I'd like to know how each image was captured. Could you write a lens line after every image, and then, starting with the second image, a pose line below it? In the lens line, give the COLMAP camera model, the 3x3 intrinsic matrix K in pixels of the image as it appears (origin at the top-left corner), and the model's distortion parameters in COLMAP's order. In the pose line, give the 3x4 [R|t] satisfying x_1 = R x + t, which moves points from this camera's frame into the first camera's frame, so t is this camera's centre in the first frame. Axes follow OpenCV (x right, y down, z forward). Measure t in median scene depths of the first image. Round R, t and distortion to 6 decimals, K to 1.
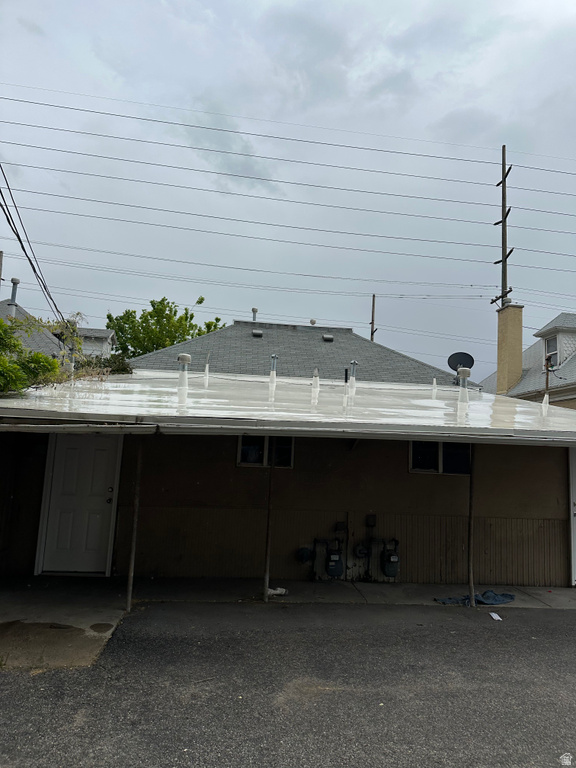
lens RADIAL K [[529.6, 0, 288.0], [0, 529.6, 384.0], [0, 0, 1]] dist [0.084212, -0.077203]
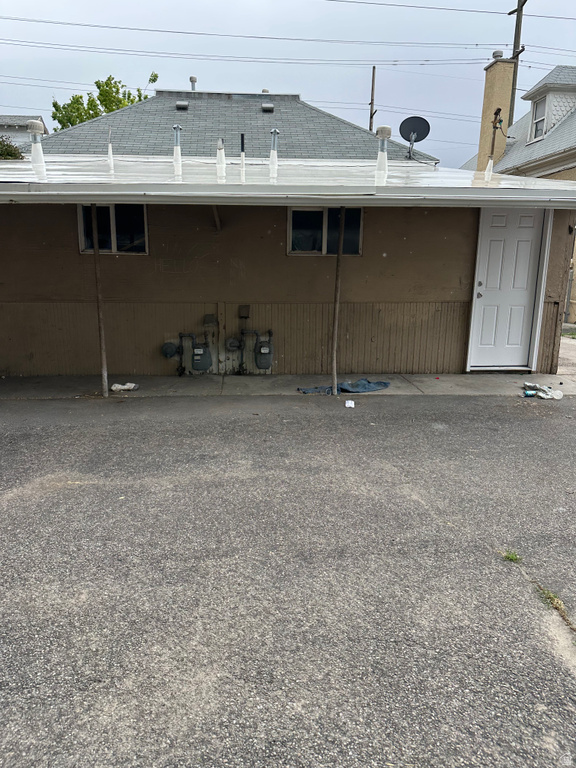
lens RADIAL K [[515.3, 0, 288.0], [0, 515.3, 384.0], [0, 0, 1]] dist [0.082445, -0.112627]
pose [[0.998749, -0.027100, -0.042020, 0.263083], [0.040094, 0.936188, 0.349205, 0.069926], [0.029875, -0.350453, 0.936104, 0.146842]]
